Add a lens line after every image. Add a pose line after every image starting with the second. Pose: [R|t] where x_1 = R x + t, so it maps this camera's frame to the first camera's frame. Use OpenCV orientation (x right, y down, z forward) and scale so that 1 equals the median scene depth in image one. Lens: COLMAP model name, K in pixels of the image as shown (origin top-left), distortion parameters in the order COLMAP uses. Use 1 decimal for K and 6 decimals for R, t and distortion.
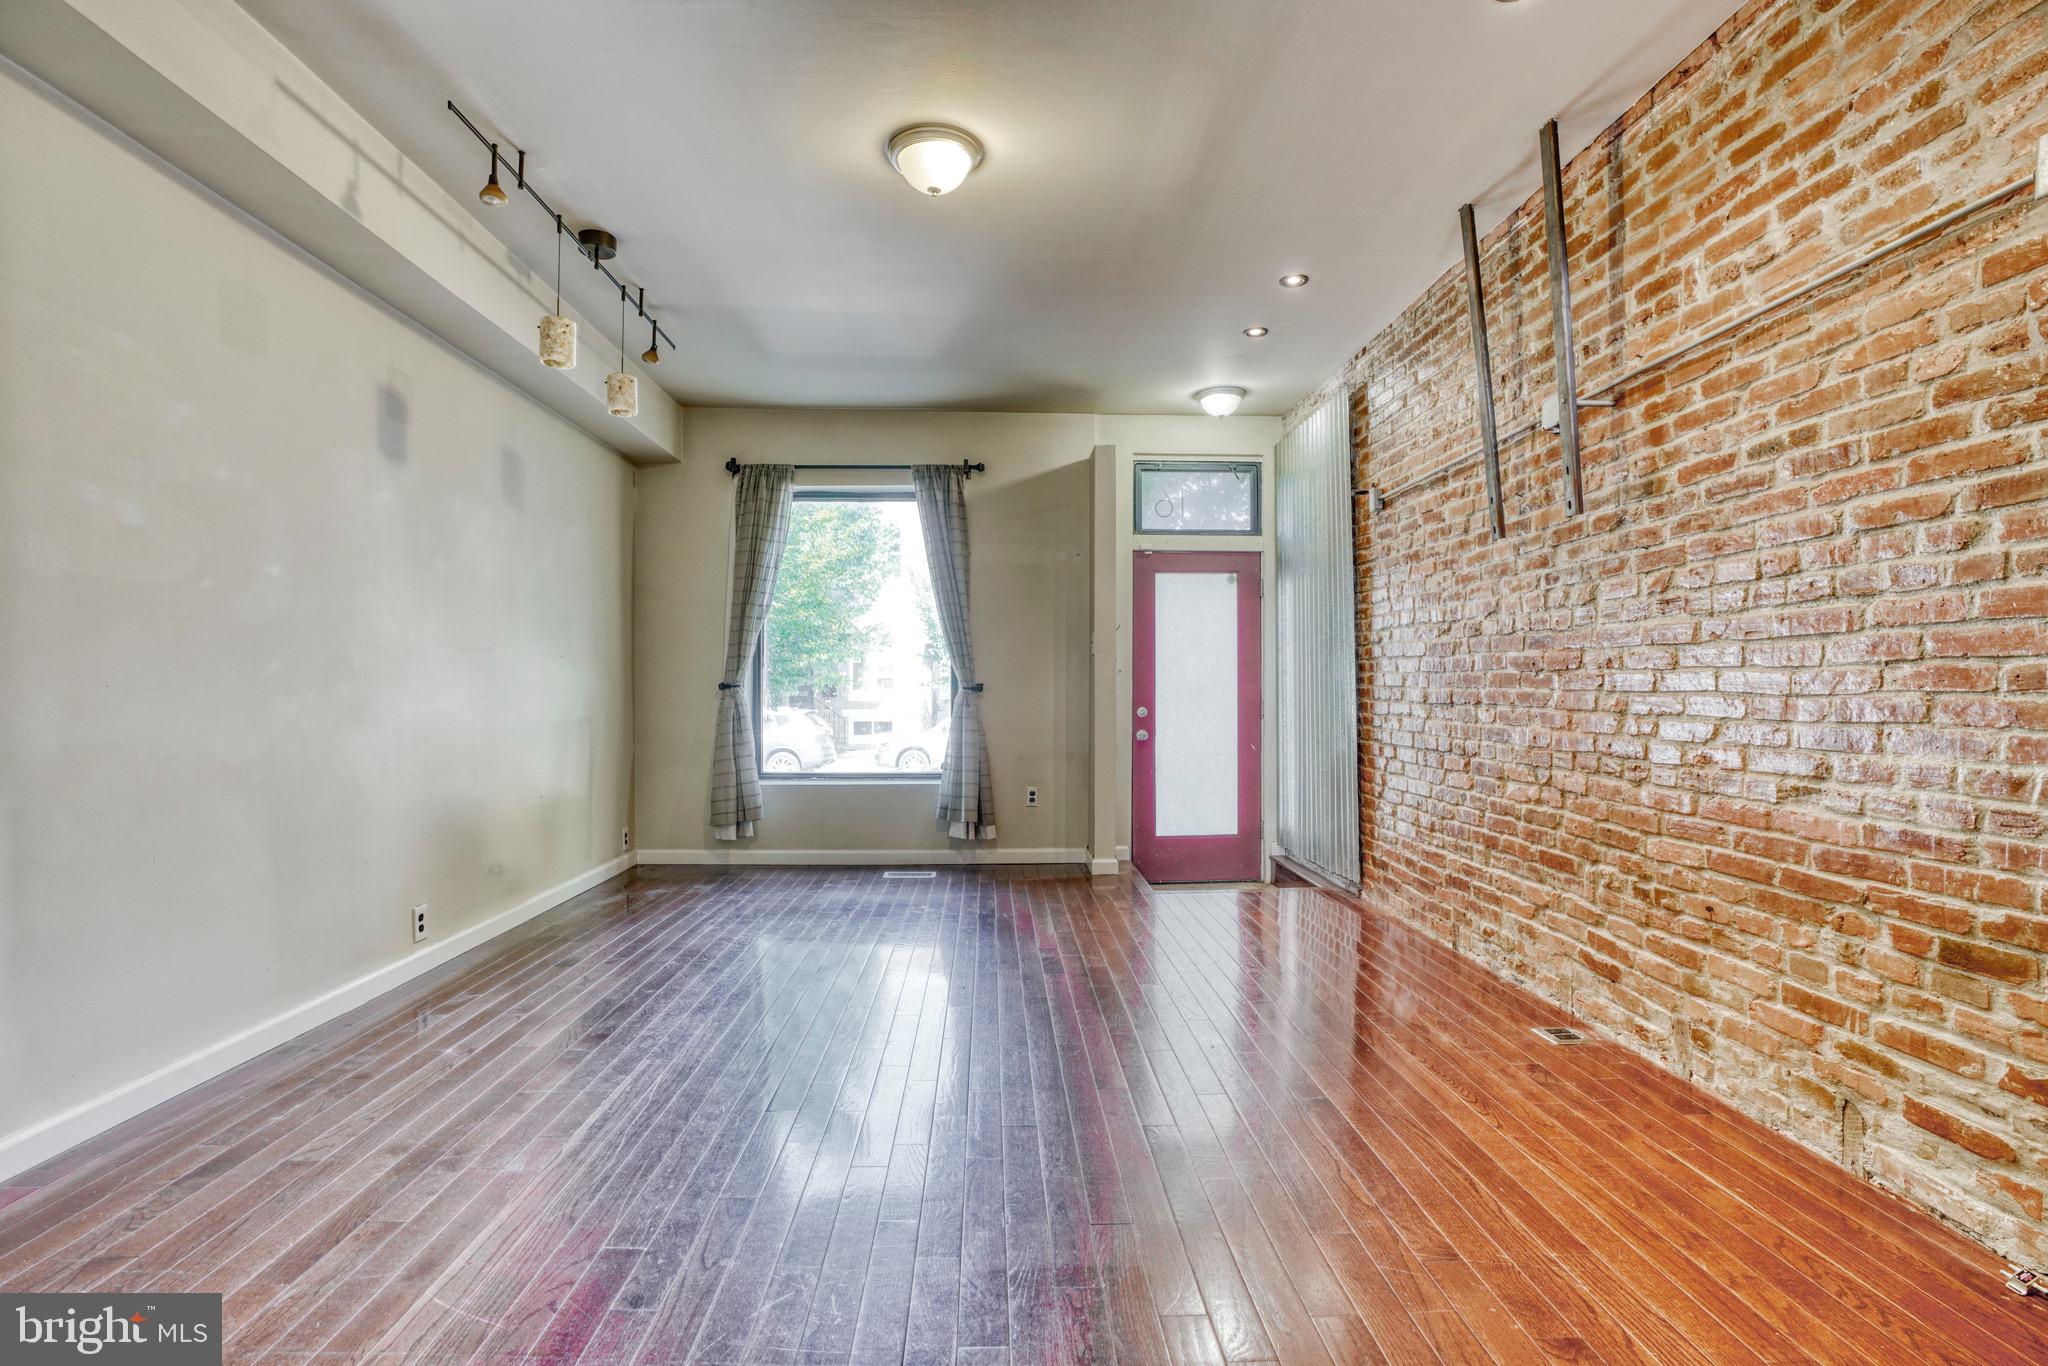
lens RADIAL K [[946.6, 0, 1008.4], [0, 946.6, 690.9], [0, 0, 1]] dist [-0.072081, 0.029151]
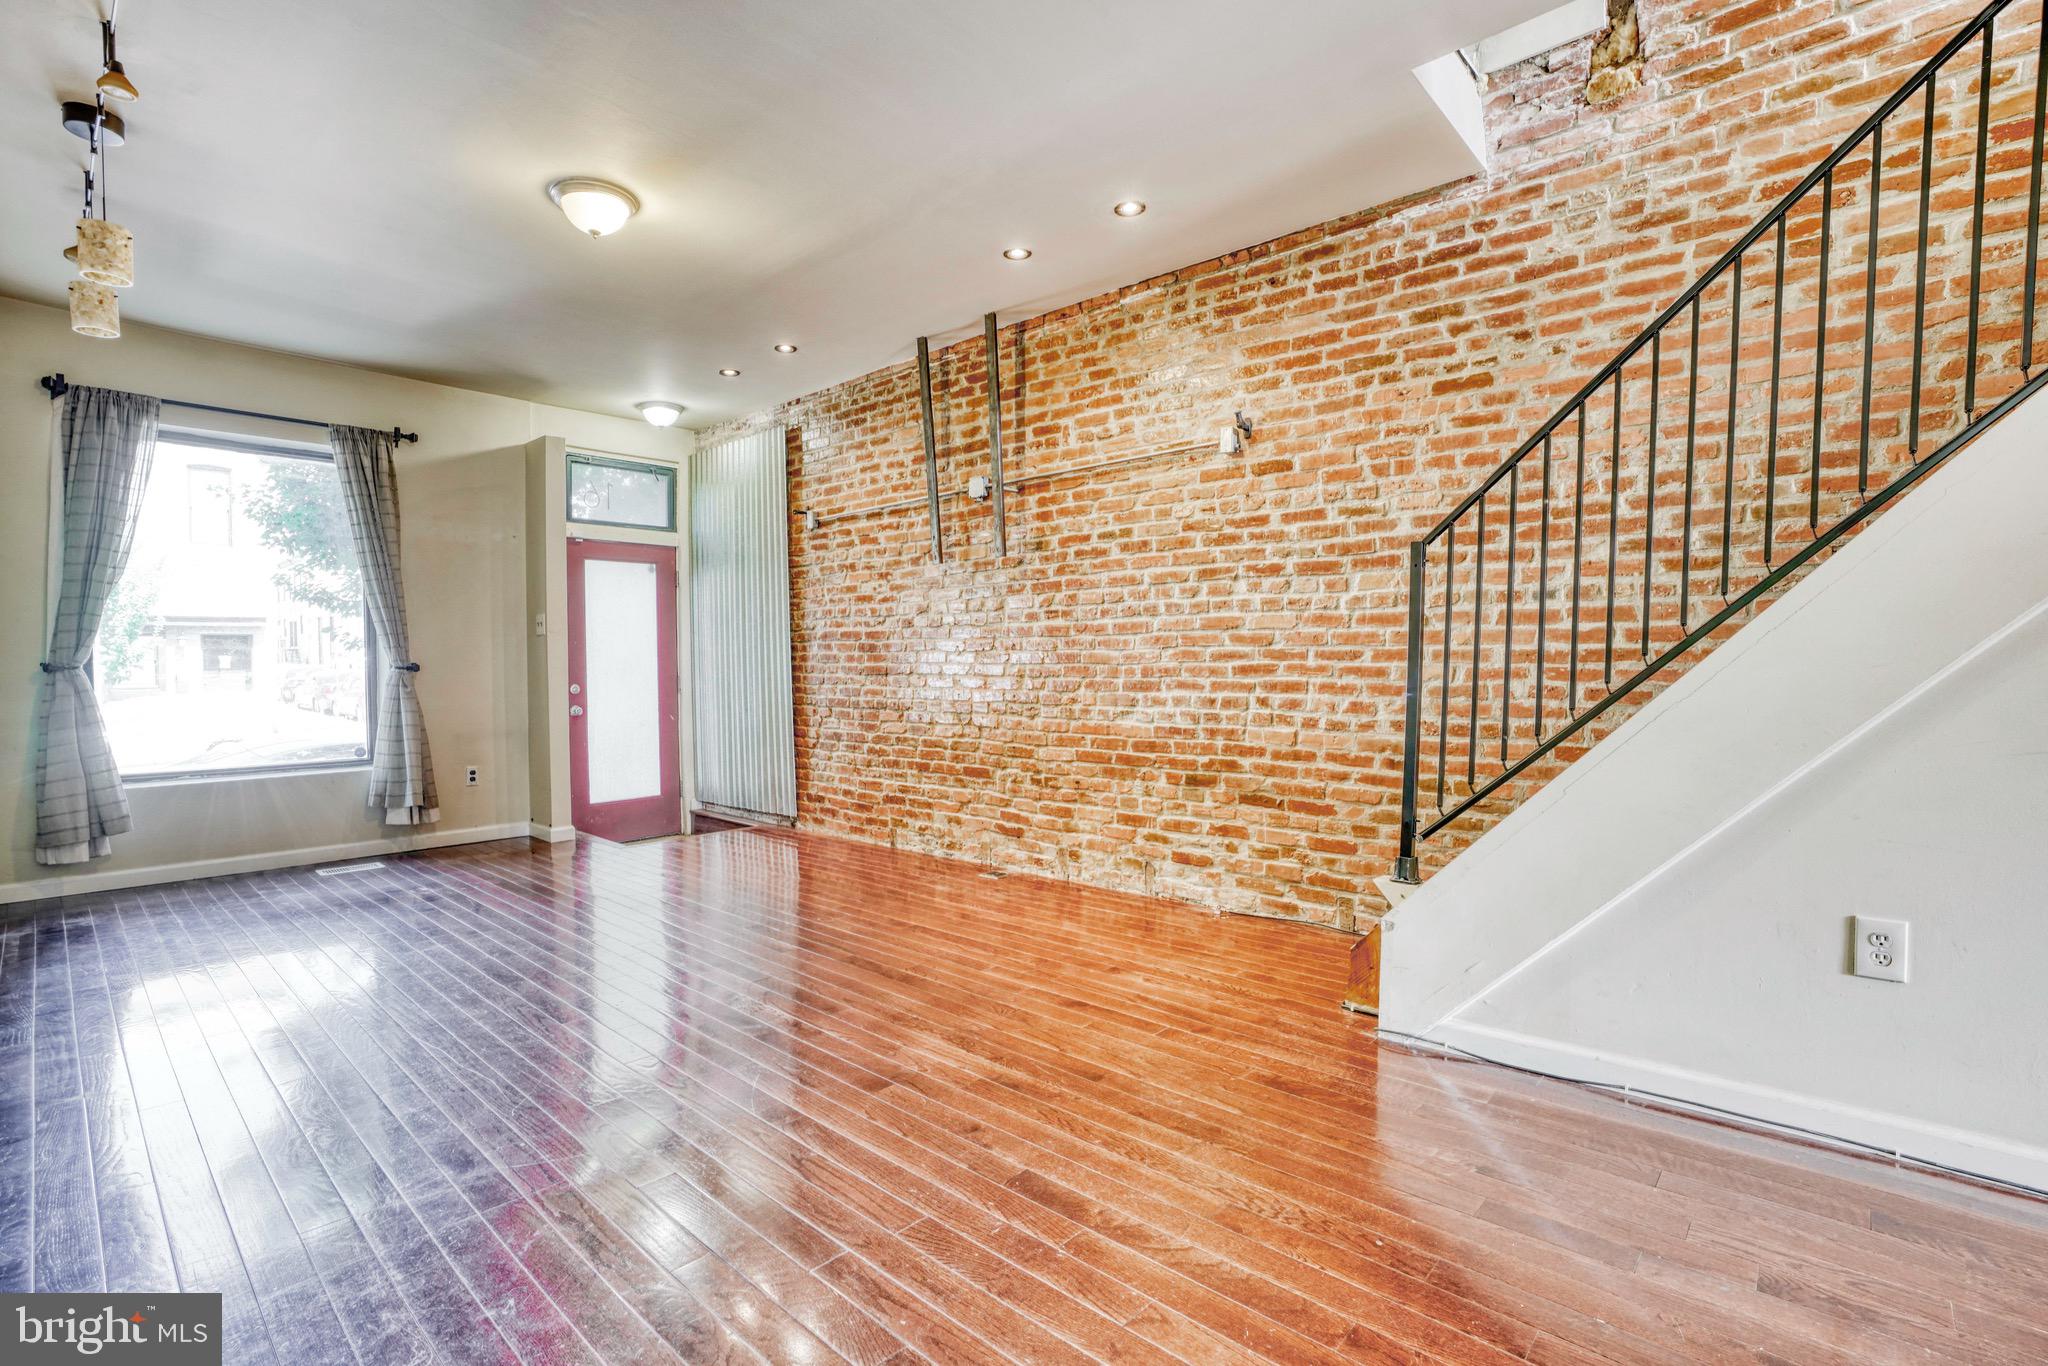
lens RADIAL K [[946.6, 0, 1008.4], [0, 946.6, 690.9], [0, 0, 1]] dist [-0.072081, 0.029151]
pose [[0.696702, -0.024314, 0.716948, -0.363163], [0.009801, 0.999655, 0.024377, 0.004696], [-0.717293, -0.009957, 0.696700, -0.114542]]
